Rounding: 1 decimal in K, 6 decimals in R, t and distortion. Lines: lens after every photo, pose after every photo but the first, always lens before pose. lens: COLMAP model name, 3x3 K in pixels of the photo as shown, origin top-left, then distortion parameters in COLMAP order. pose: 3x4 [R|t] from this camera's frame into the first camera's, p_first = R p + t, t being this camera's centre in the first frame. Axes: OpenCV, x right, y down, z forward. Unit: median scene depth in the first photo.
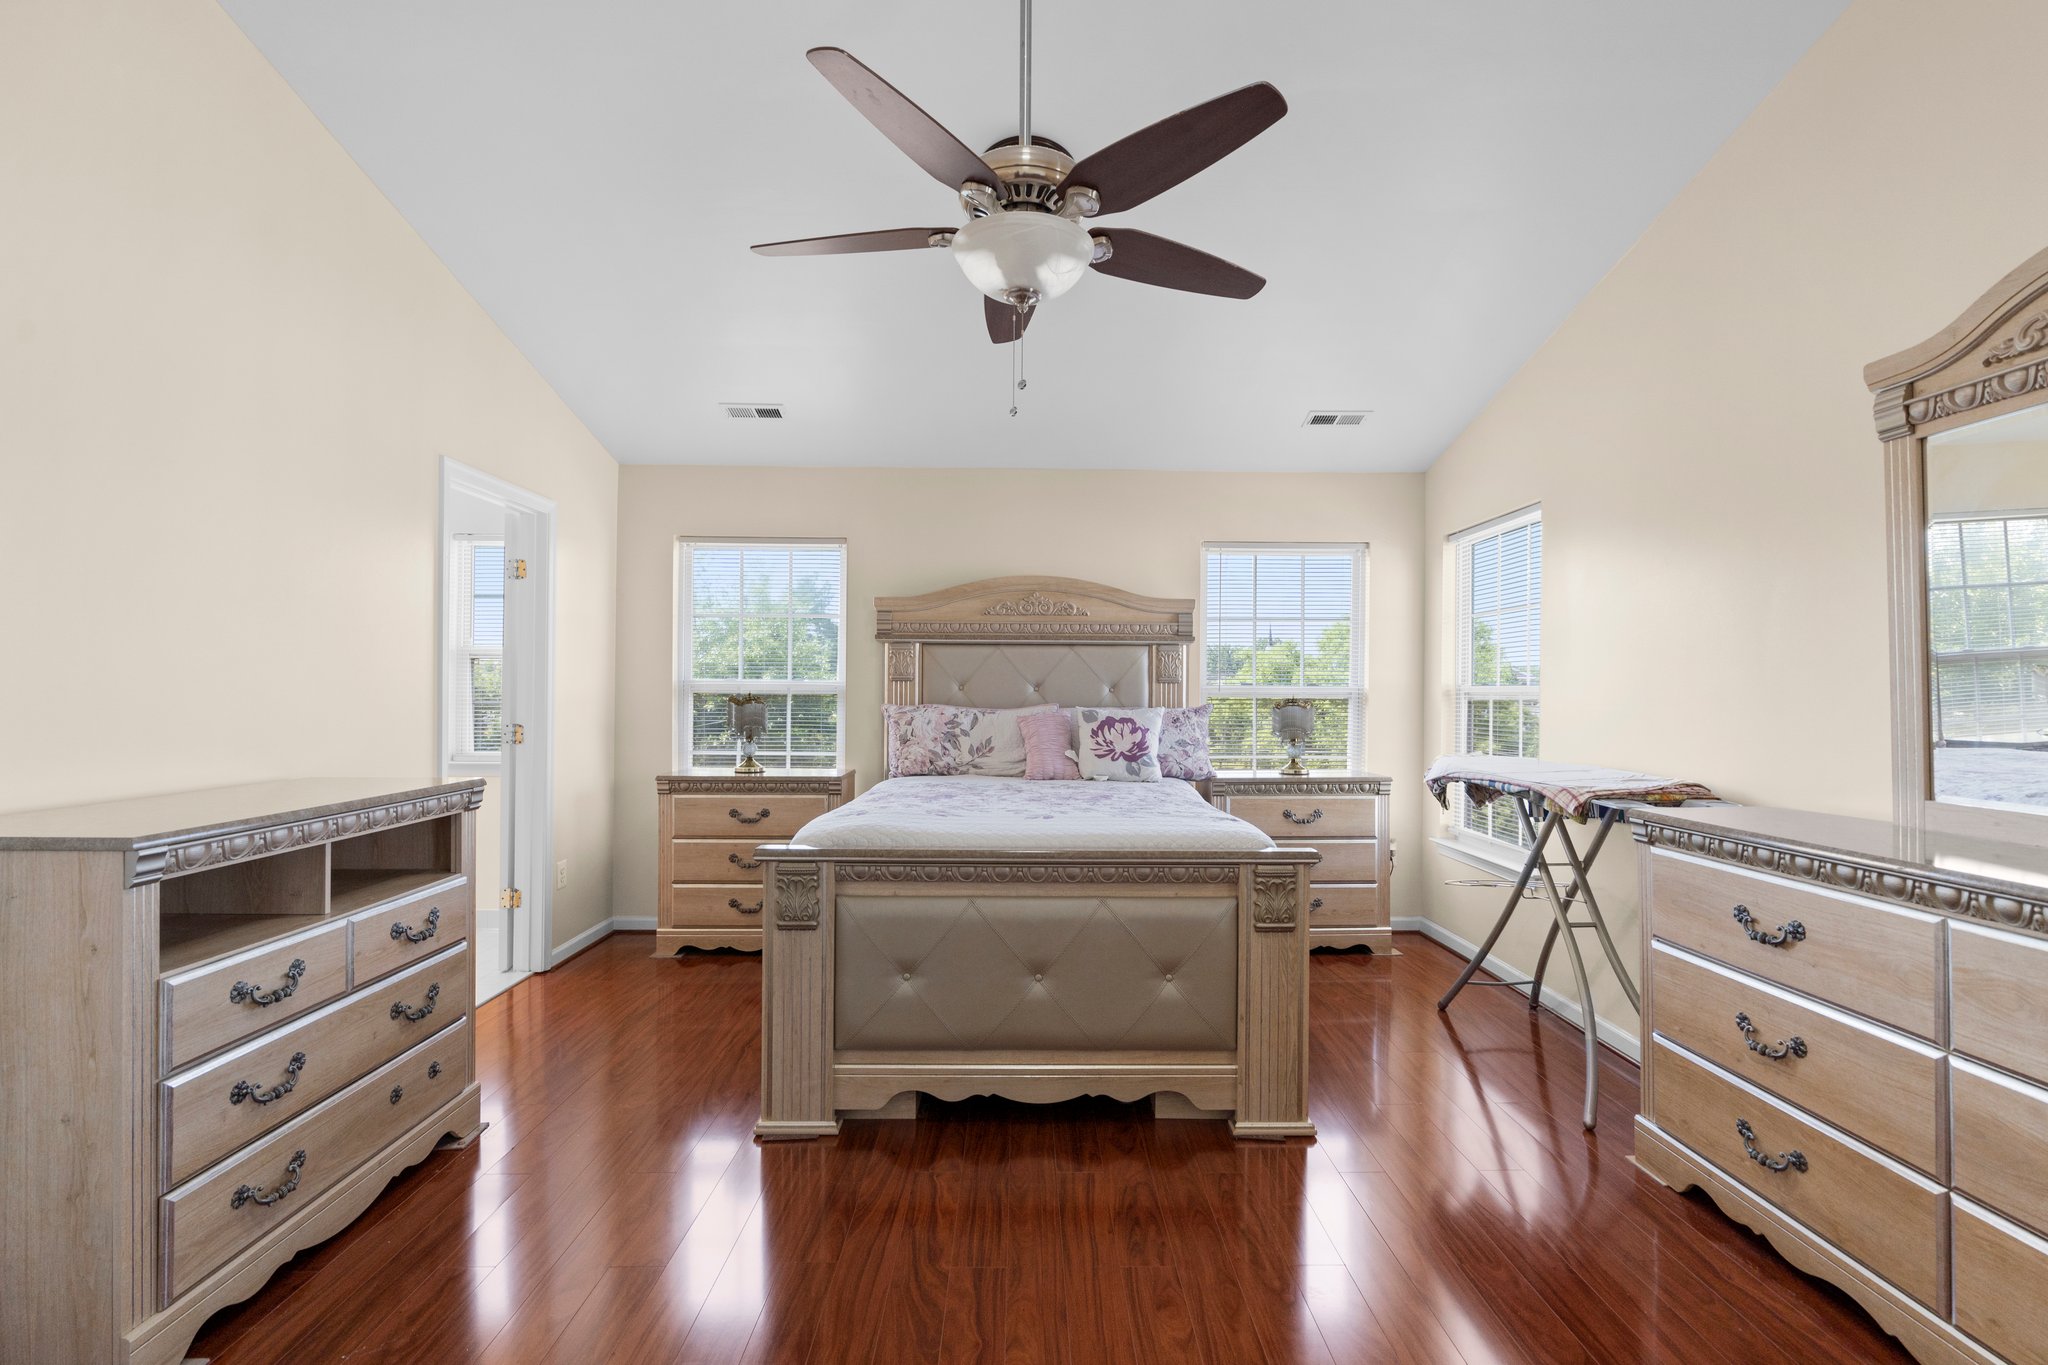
lens RADIAL K [[938.2, 0, 1031.2], [0, 938.2, 687.7], [0, 0, 1]] dist [-0.001795, 0.000761]
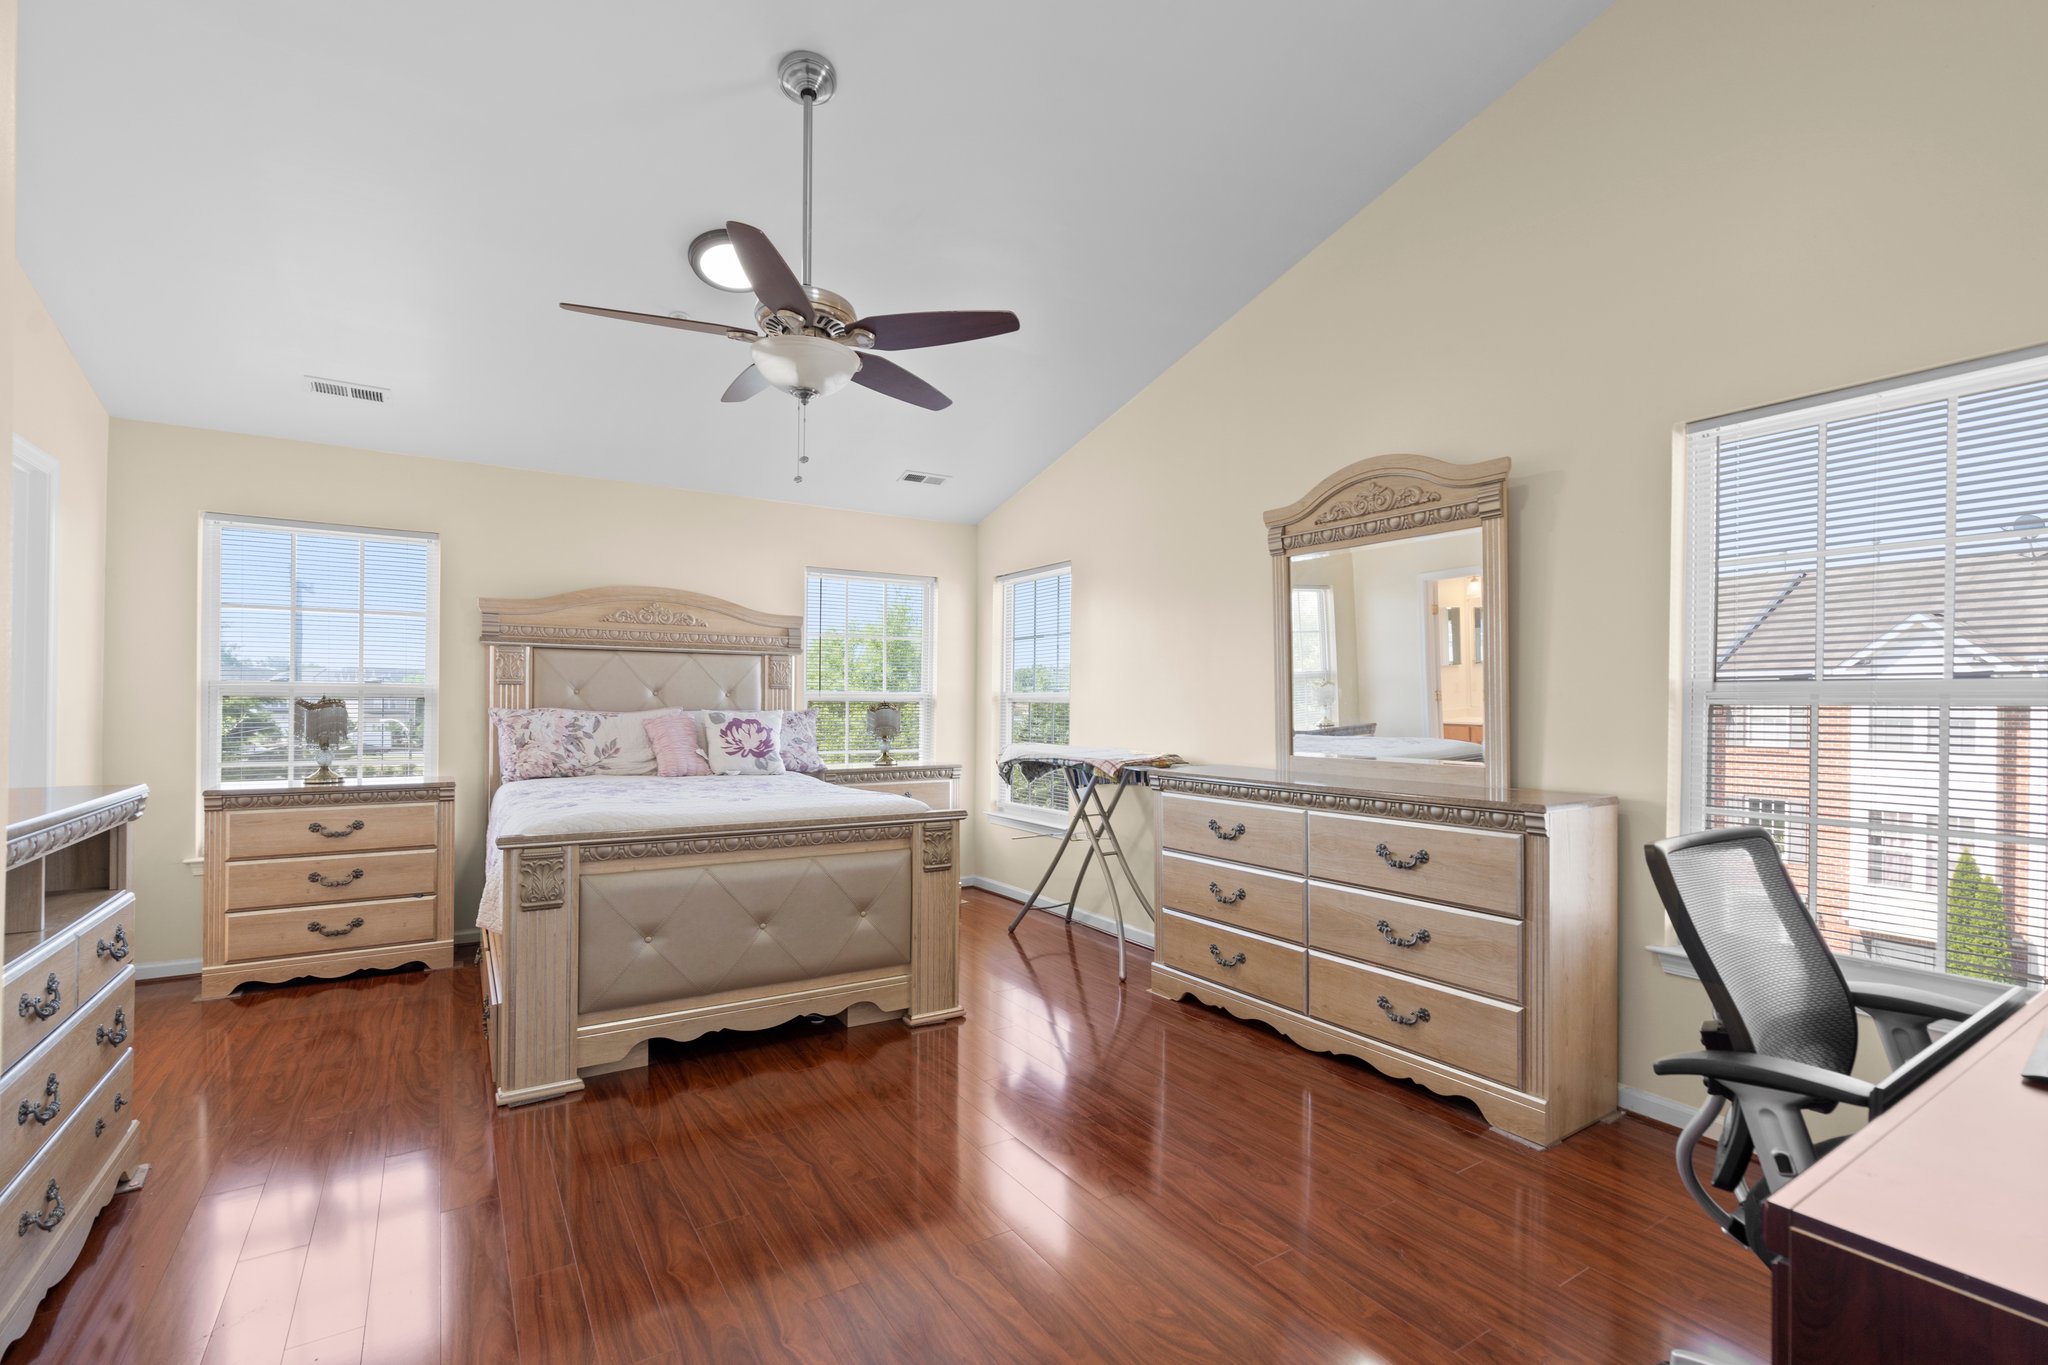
lens RADIAL K [[930.0, 0, 1037.8], [0, 930.0, 691.8], [0, 0, 1]] dist [-0.001171, -0.000144]
pose [[0.851529, 0.007500, 0.524254, -0.319600], [-0.004581, 0.999966, -0.006864, 0.008601], [-0.524287, 0.003443, 0.851534, -0.221040]]
